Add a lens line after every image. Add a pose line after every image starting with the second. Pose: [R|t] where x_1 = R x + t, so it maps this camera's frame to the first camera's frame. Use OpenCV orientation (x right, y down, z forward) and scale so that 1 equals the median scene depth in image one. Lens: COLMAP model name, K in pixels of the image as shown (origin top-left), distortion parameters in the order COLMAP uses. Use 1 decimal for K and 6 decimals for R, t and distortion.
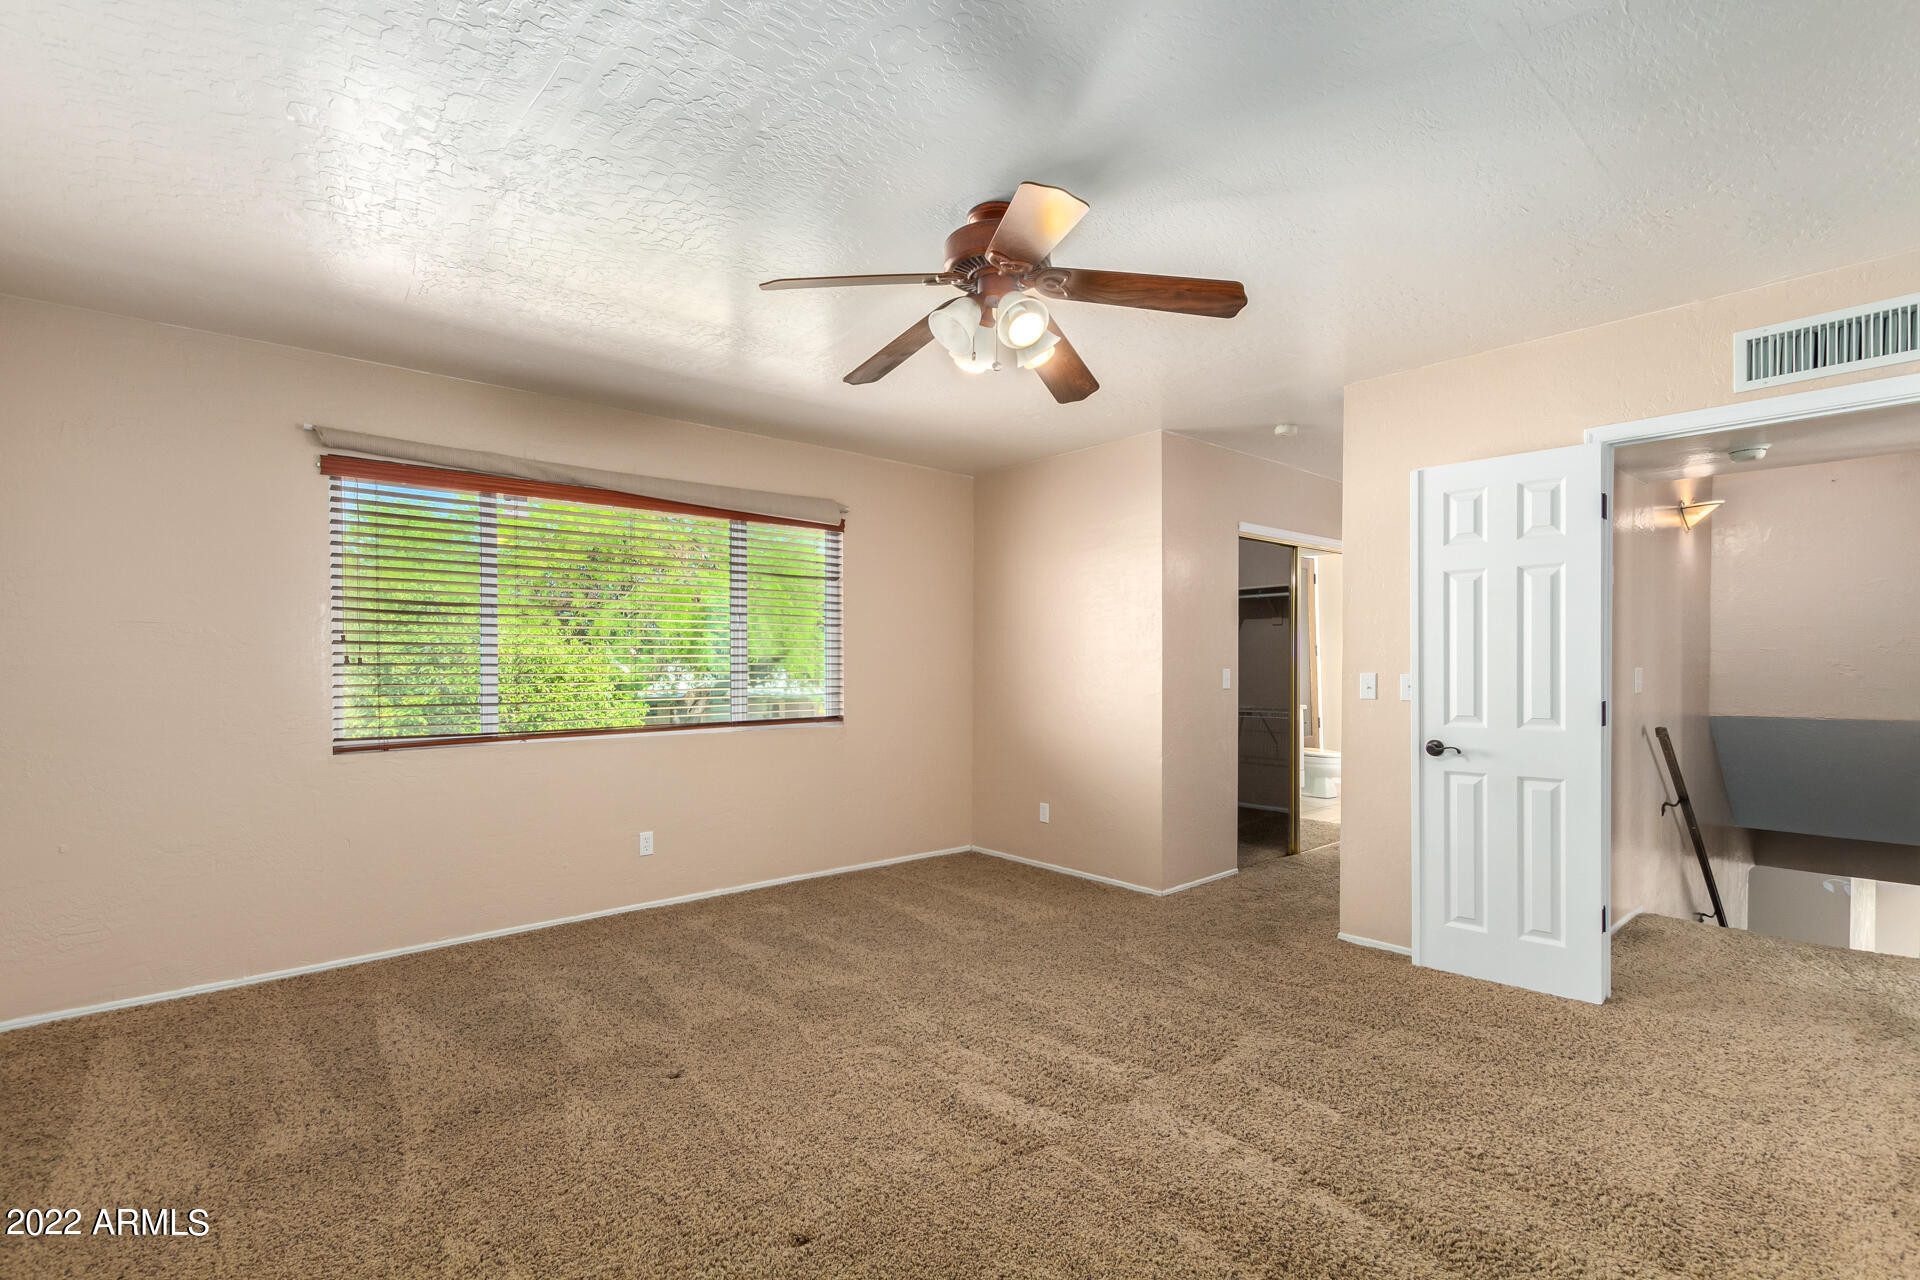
lens RADIAL K [[916.9, 0, 943.1], [0, 916.9, 647.5], [0, 0, 1]] dist [-0.001159, -0.002105]
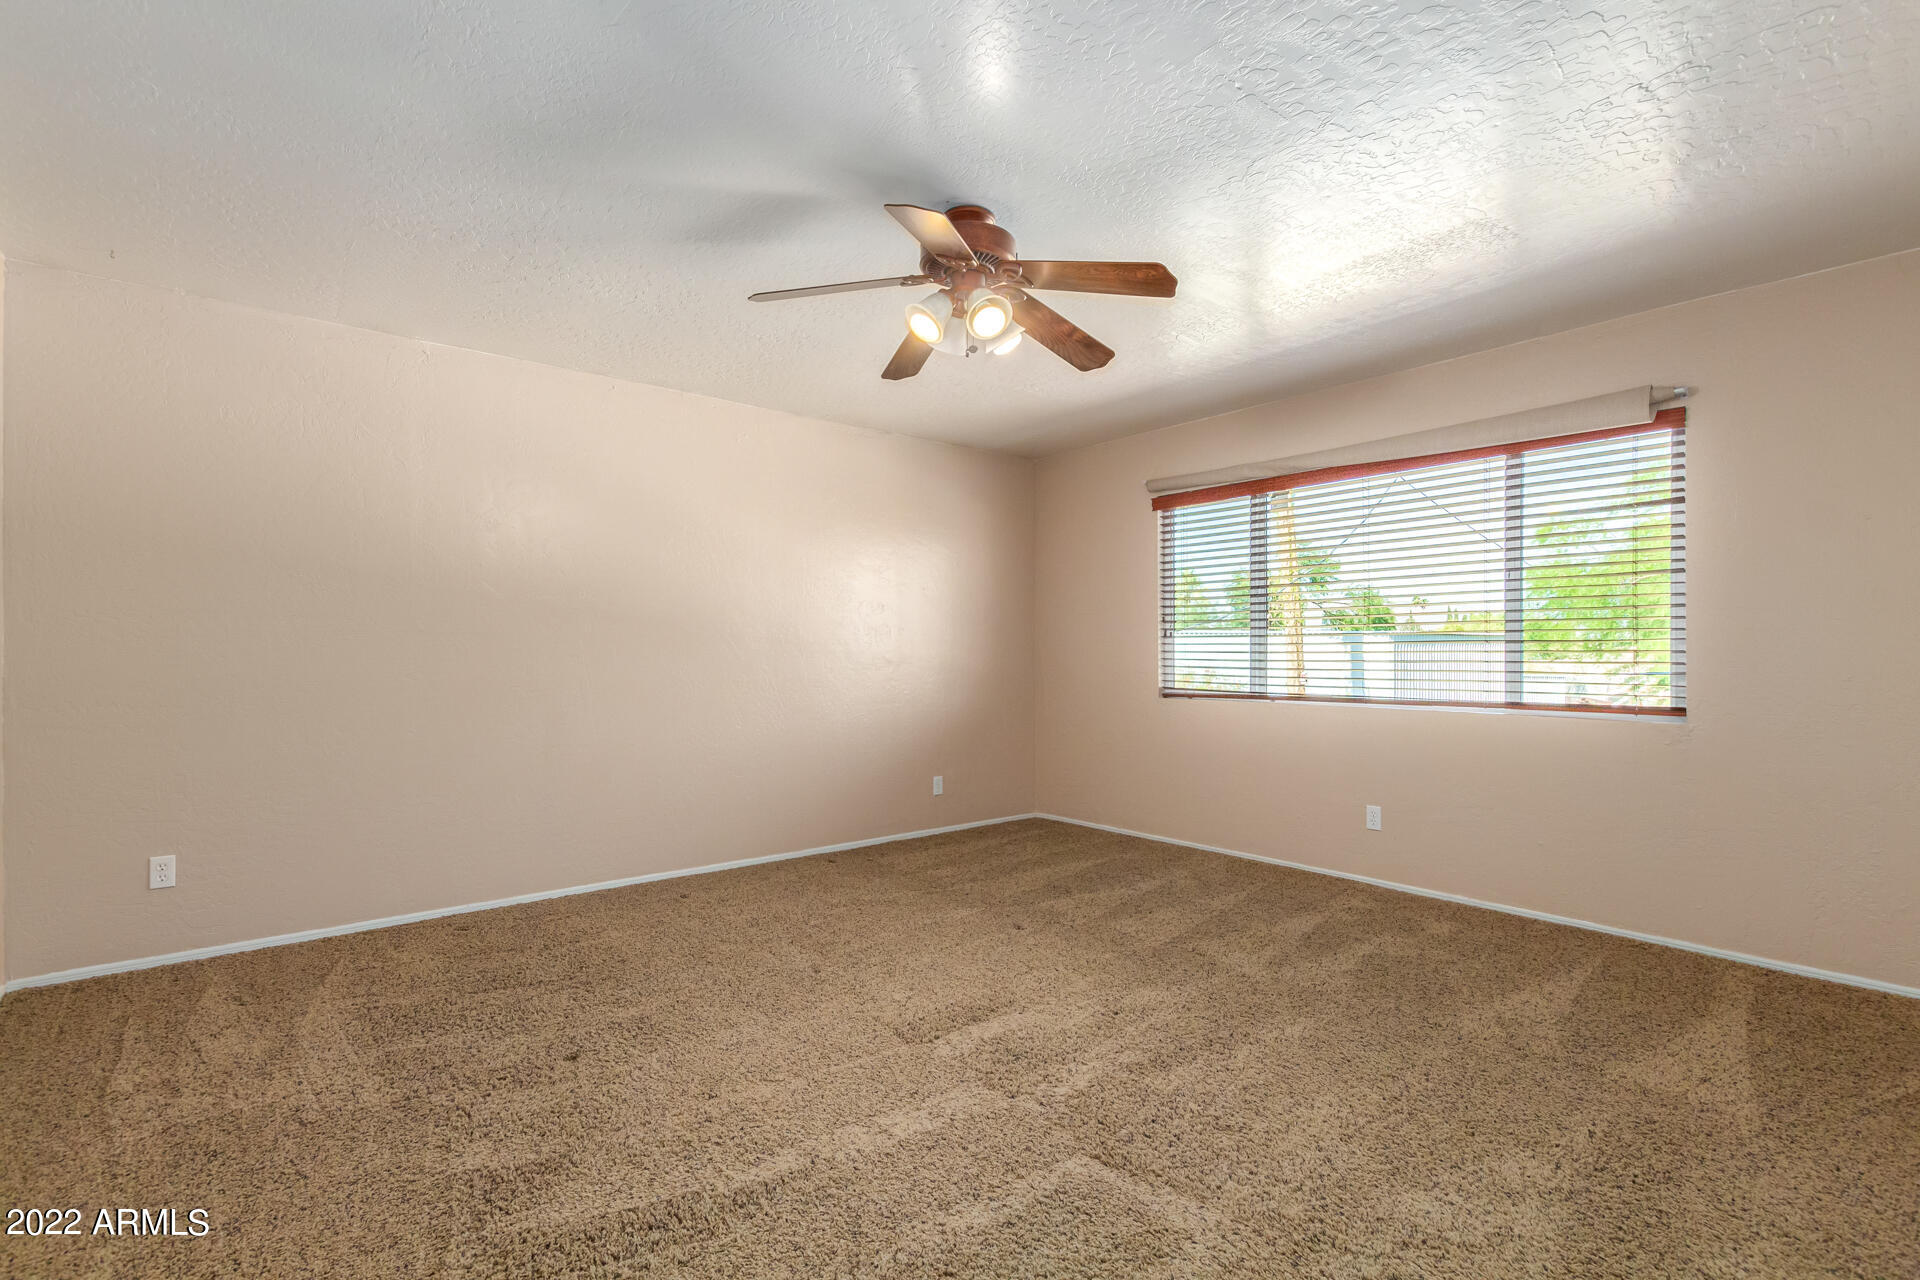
lens RADIAL K [[916.9, 0, 943.1], [0, 916.9, 647.5], [0, 0, 1]] dist [-0.001159, -0.002105]
pose [[-0.082690, -0.004252, -0.996566, 0.847856], [0.018013, 0.999821, -0.005761, 0.037545], [0.996413, -0.018428, -0.082598, 0.773323]]
